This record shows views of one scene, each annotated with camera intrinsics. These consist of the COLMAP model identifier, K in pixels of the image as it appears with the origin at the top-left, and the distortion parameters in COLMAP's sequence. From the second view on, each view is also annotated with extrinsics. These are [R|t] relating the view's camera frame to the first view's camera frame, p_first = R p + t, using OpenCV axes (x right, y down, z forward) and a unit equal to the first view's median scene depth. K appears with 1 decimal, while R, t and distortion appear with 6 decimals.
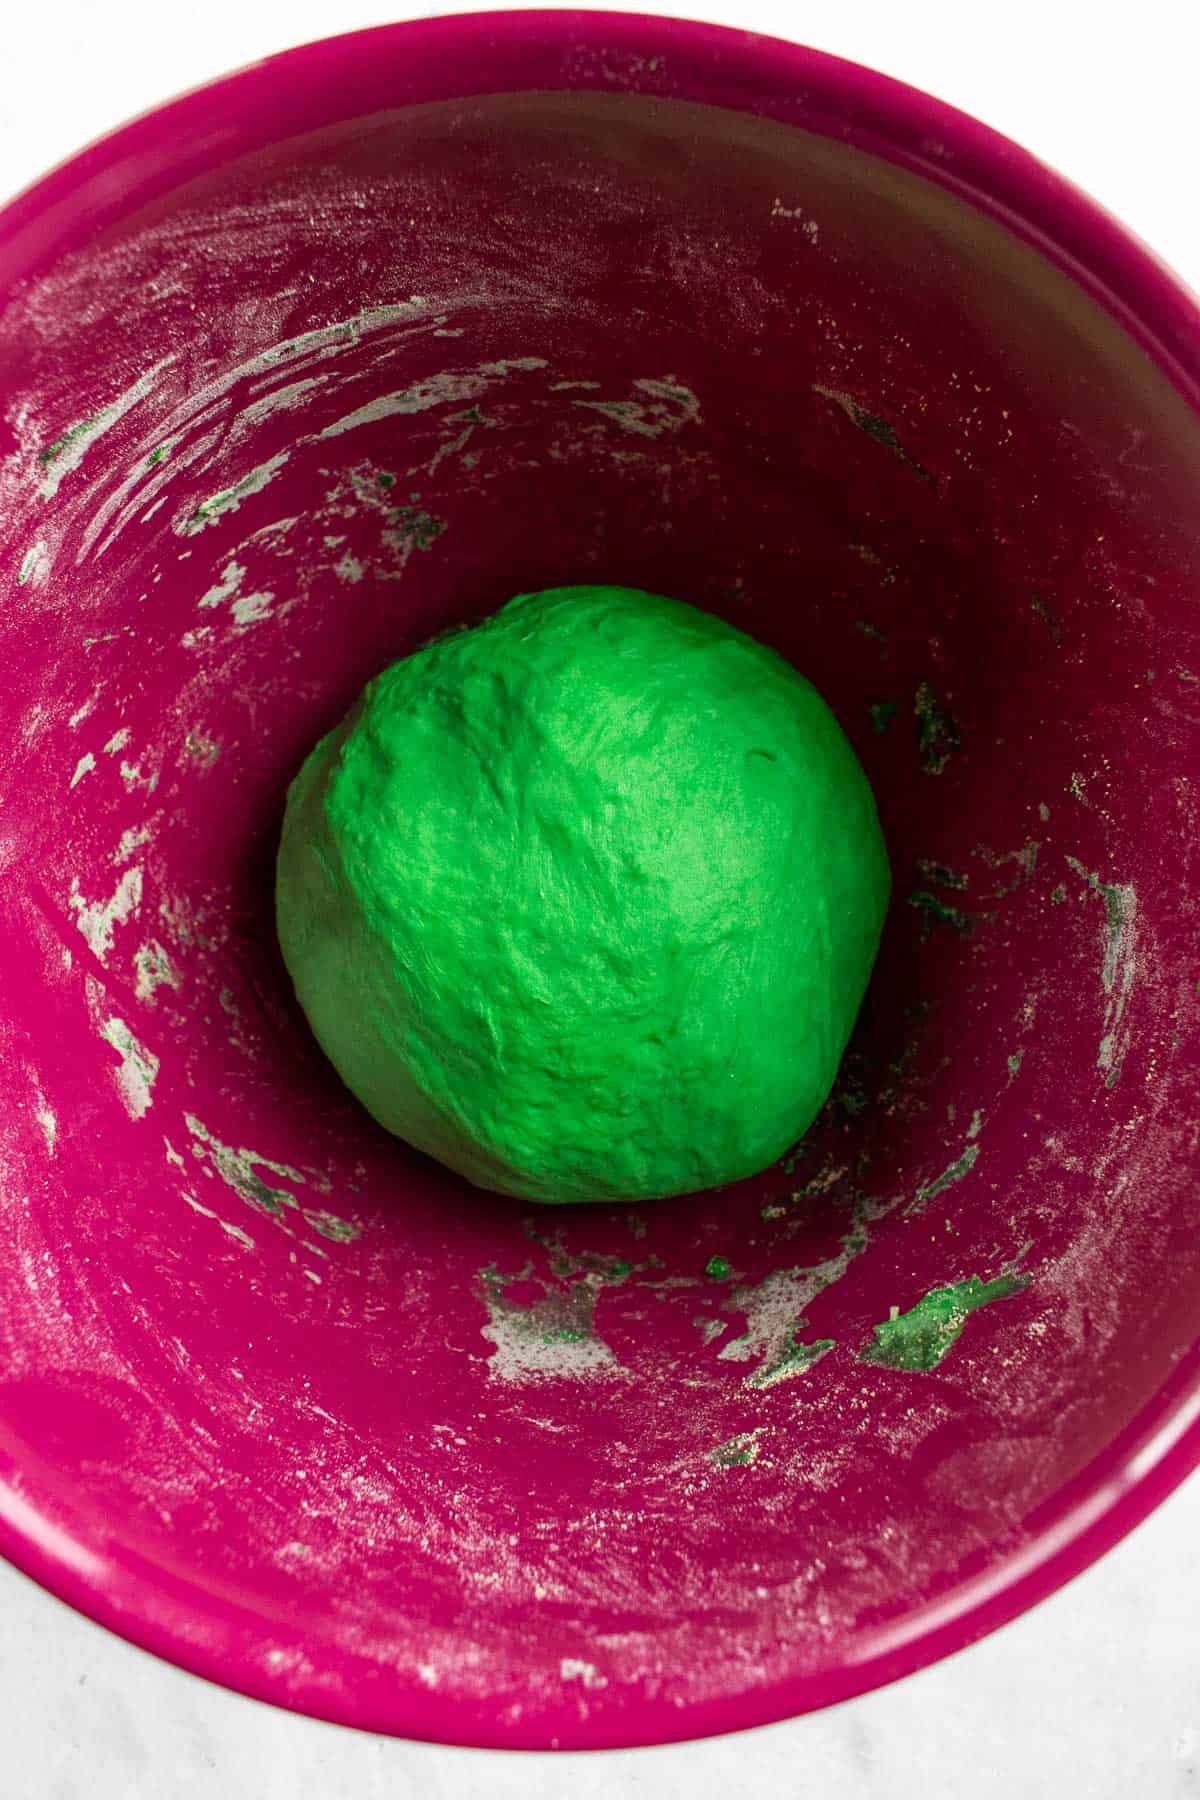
lens RADIAL K [[1312.8, 0, 597.9], [0, 1312.8, 889.7], [0, 0, 1]] dist [0.001485, 0.001686]
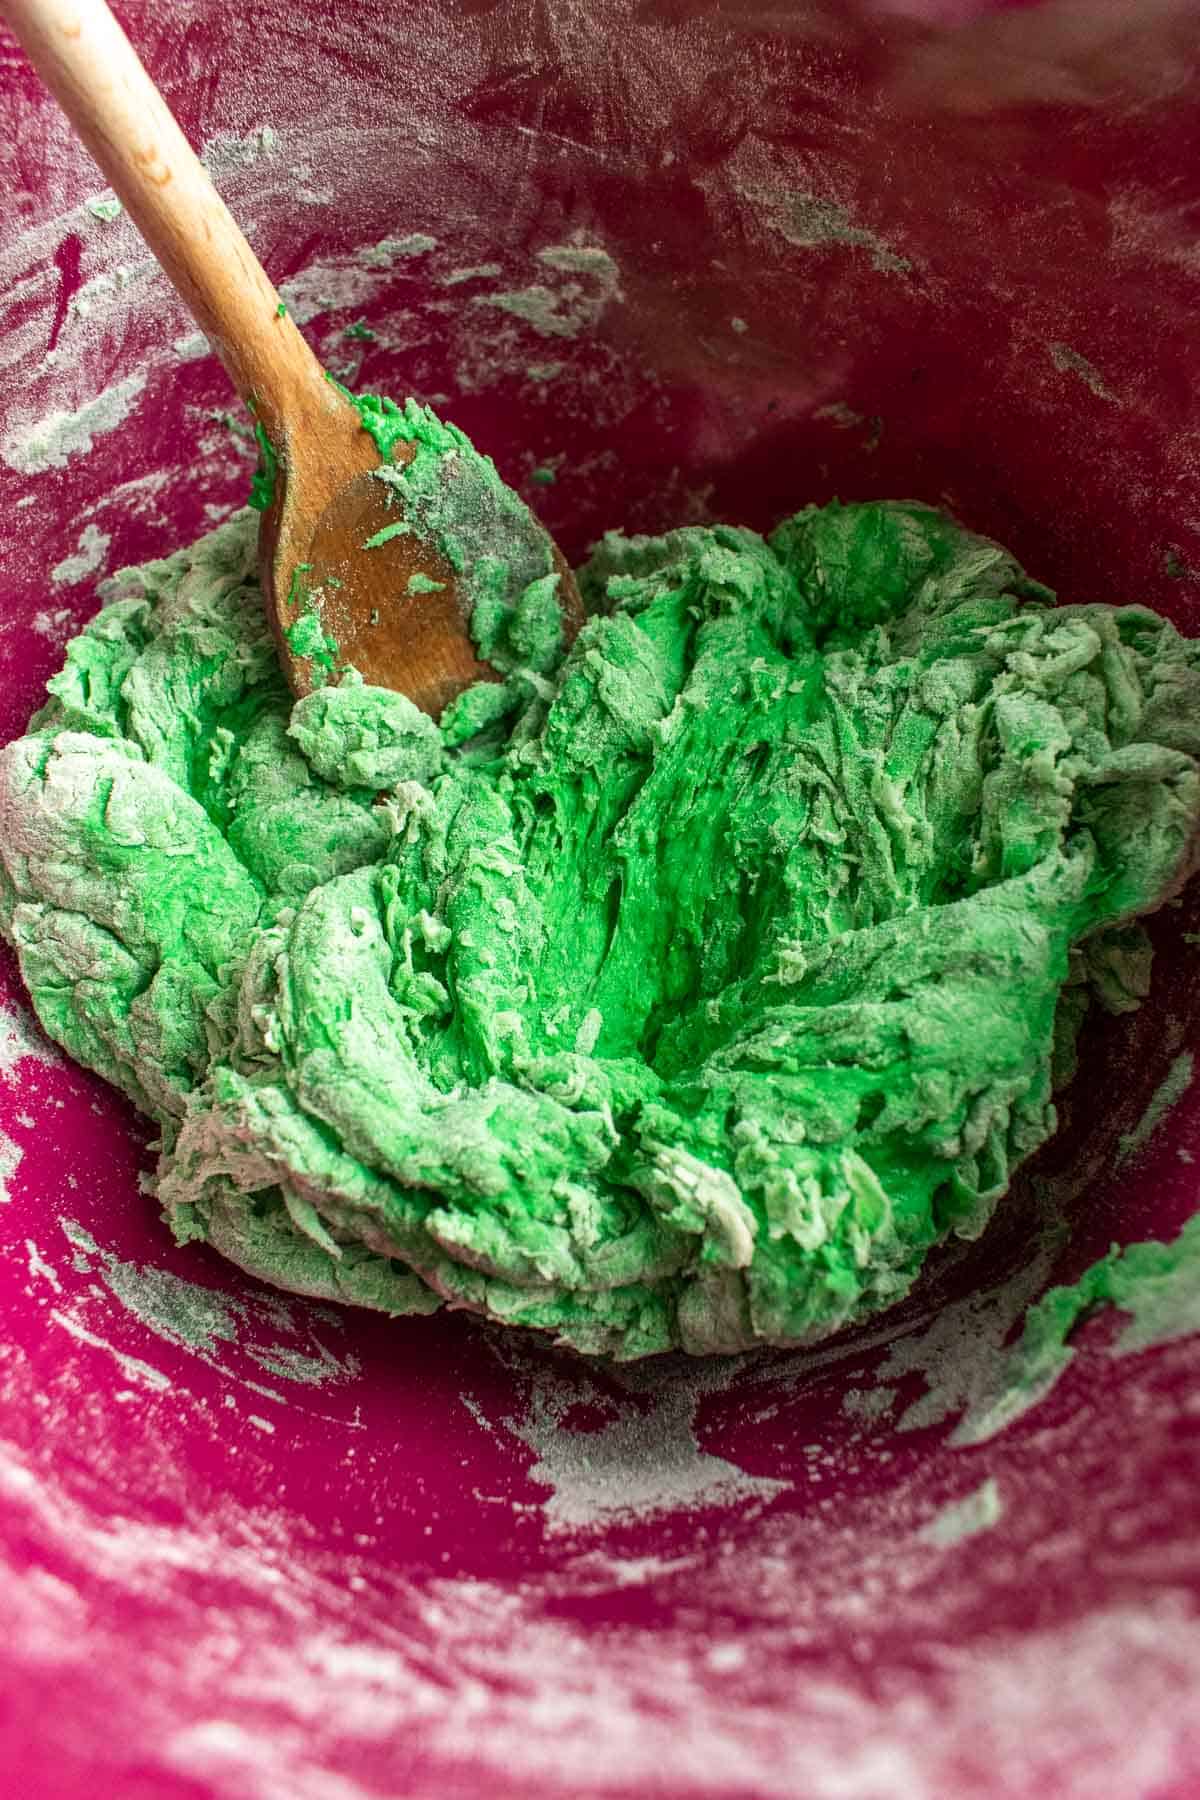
lens RADIAL K [[1312.8, 0, 604.6], [0, 1312.8, 898.7], [0, 0, 1]] dist [0.001485, 0.001686]
pose [[0.986081, -0.162161, 0.036708, -0.032528], [0.165566, 0.937503, -0.306064, 0.304821], [0.015218, 0.307882, 0.951303, 0.325720]]
